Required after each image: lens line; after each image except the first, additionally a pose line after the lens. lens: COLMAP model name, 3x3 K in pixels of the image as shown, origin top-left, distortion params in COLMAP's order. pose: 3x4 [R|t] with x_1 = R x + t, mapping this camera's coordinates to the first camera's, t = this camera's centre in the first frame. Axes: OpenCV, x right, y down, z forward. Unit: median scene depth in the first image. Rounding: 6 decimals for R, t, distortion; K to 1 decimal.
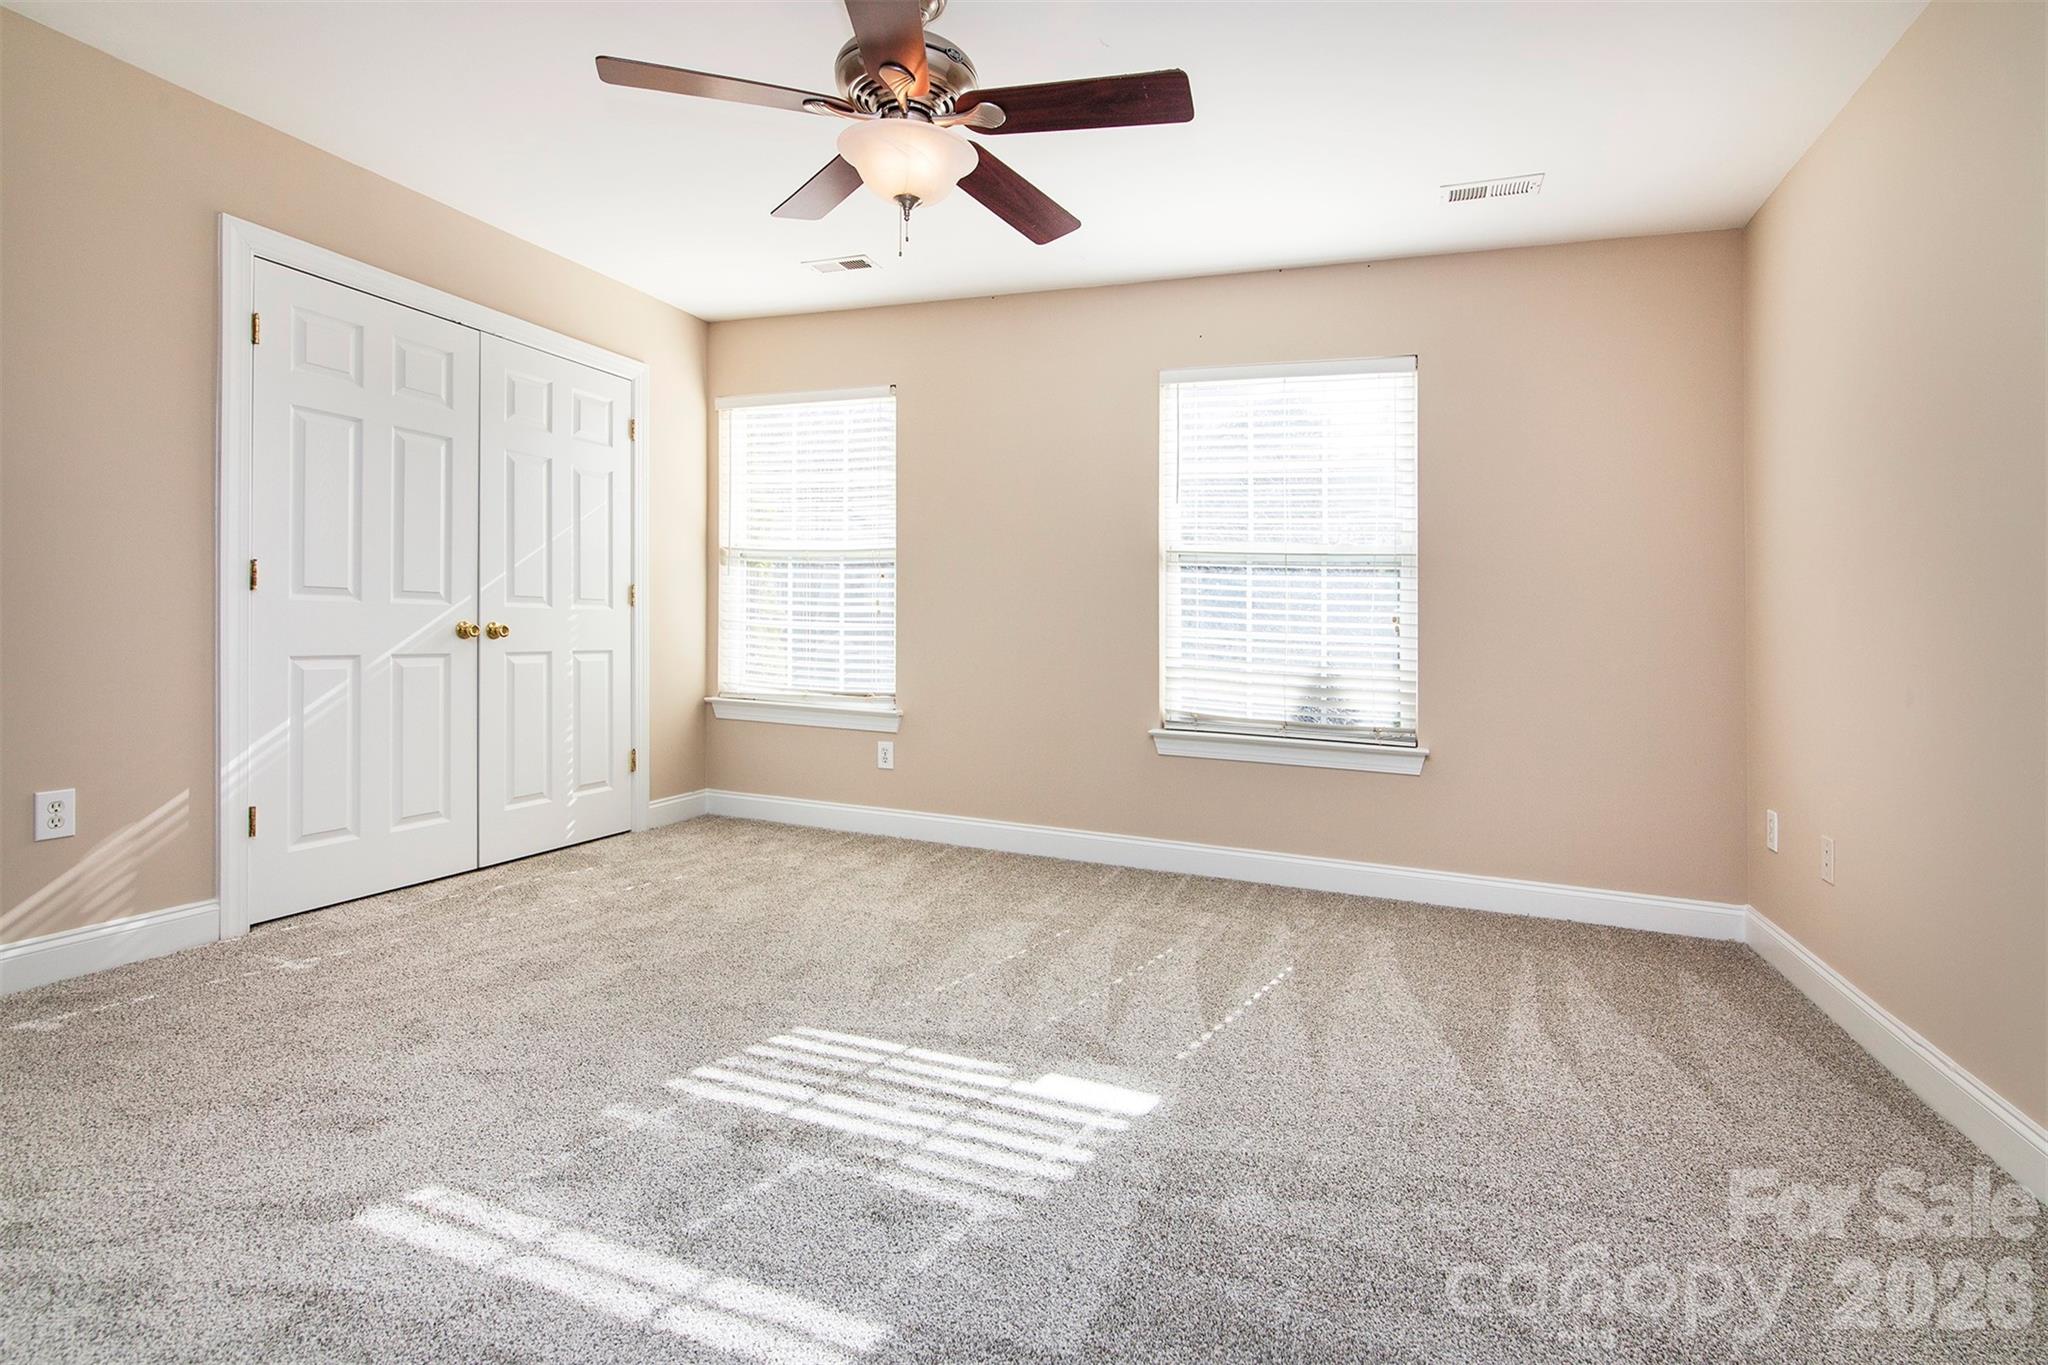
lens RADIAL K [[967.1, 0, 1025.8], [0, 967.1, 575.9], [0, 0, 1]] dist [-0.023381, -0.000638]
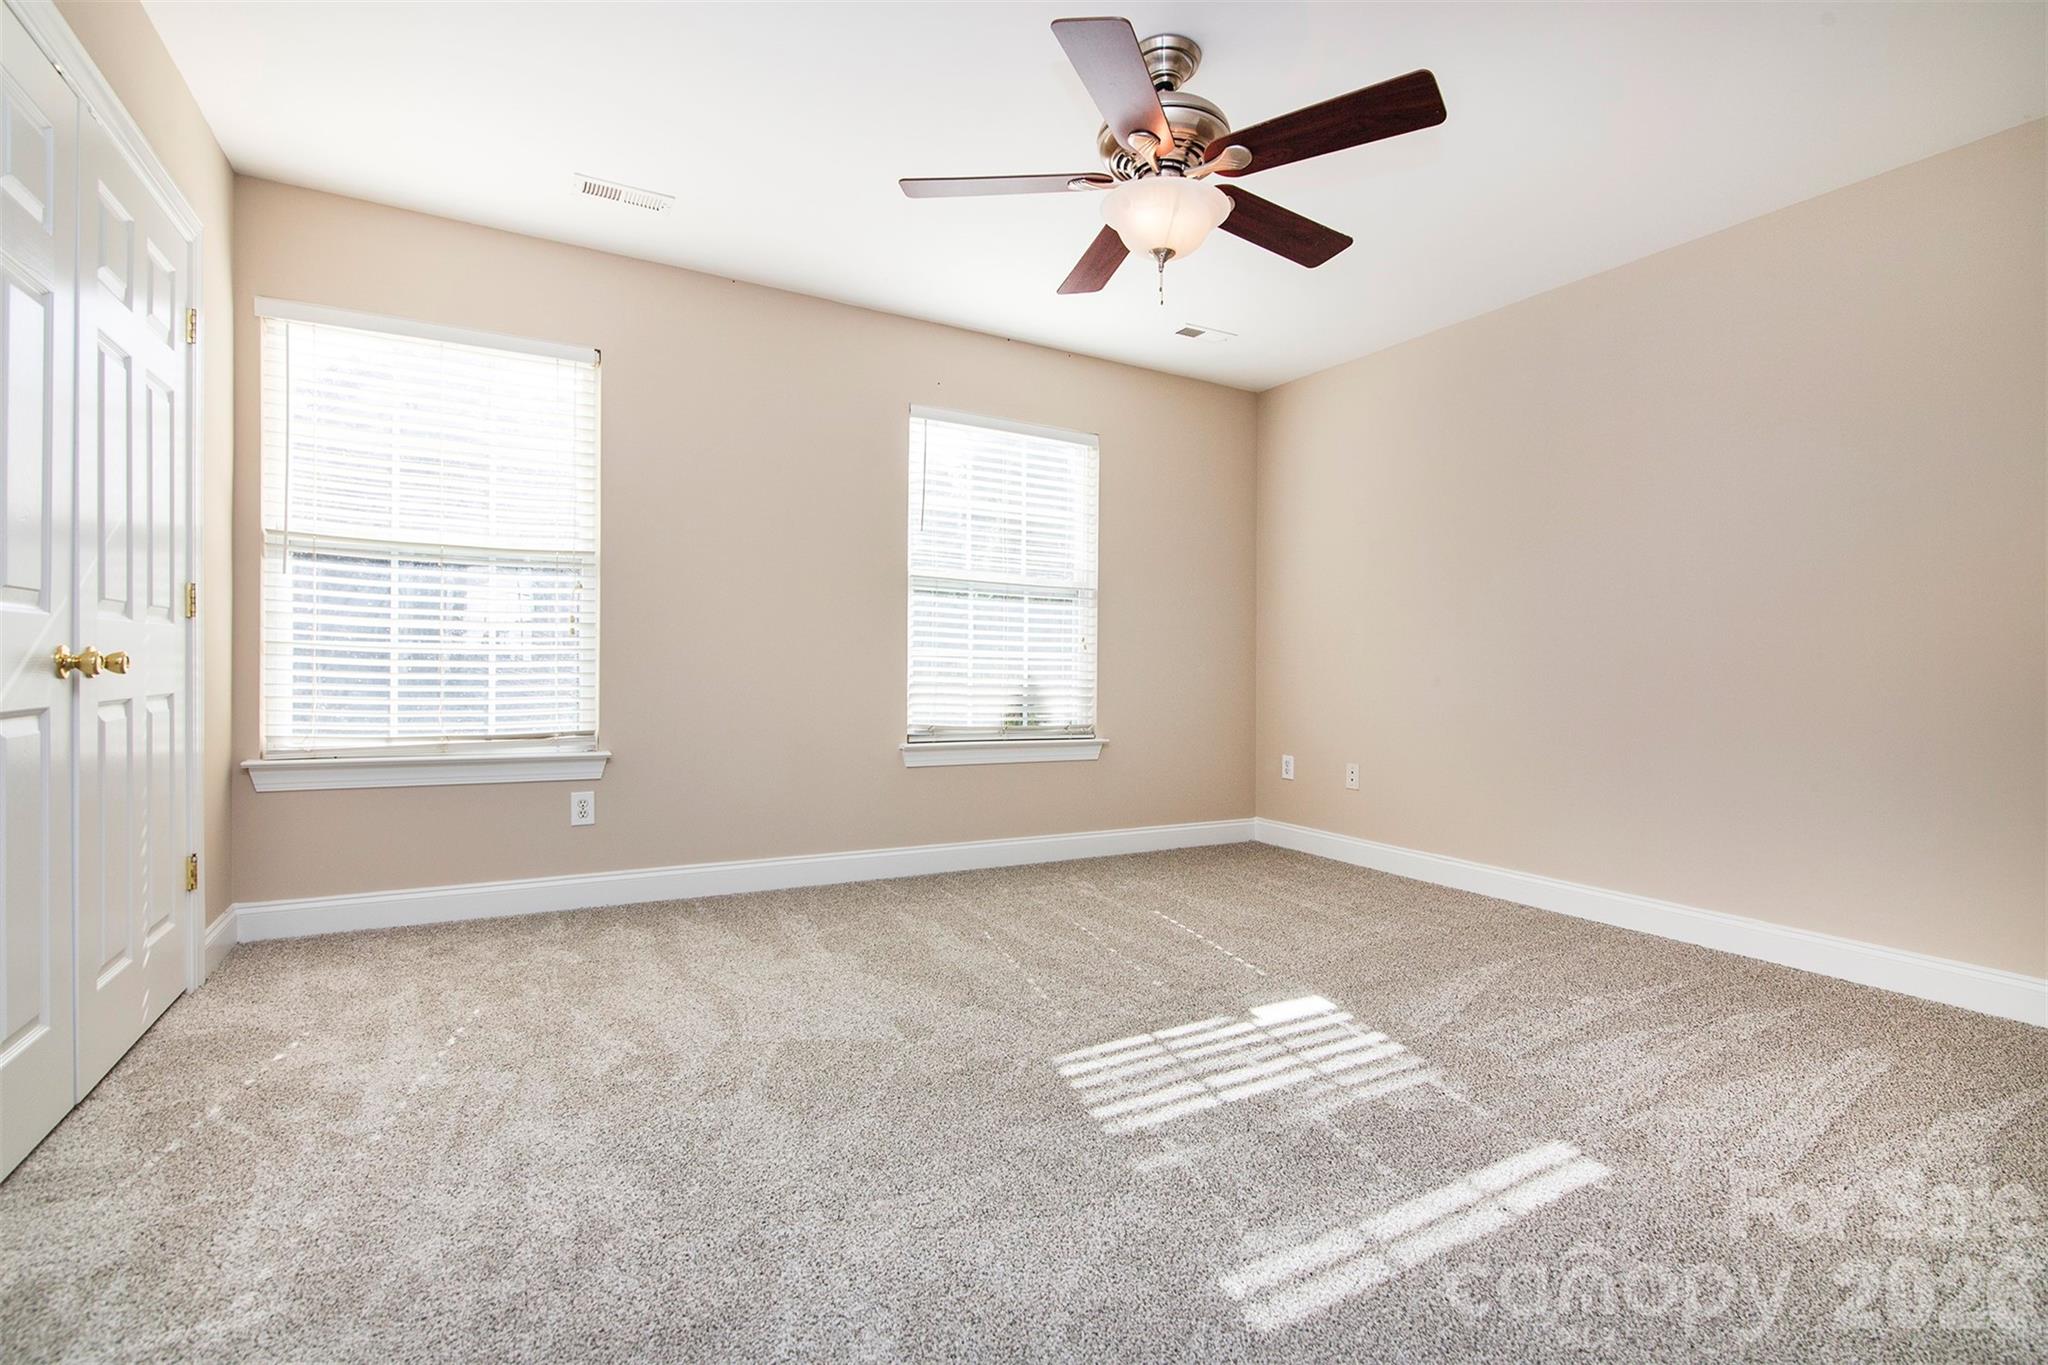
lens RADIAL K [[967.0, 0, 1024.7], [0, 967.0, 609.8], [0, 0, 1]] dist [0.011541, 0.000086]
pose [[0.632831, 0.015555, 0.774134, -0.633636], [-0.043012, 0.998961, 0.015088, -0.010276], [-0.773094, -0.042846, 0.632842, 0.239058]]
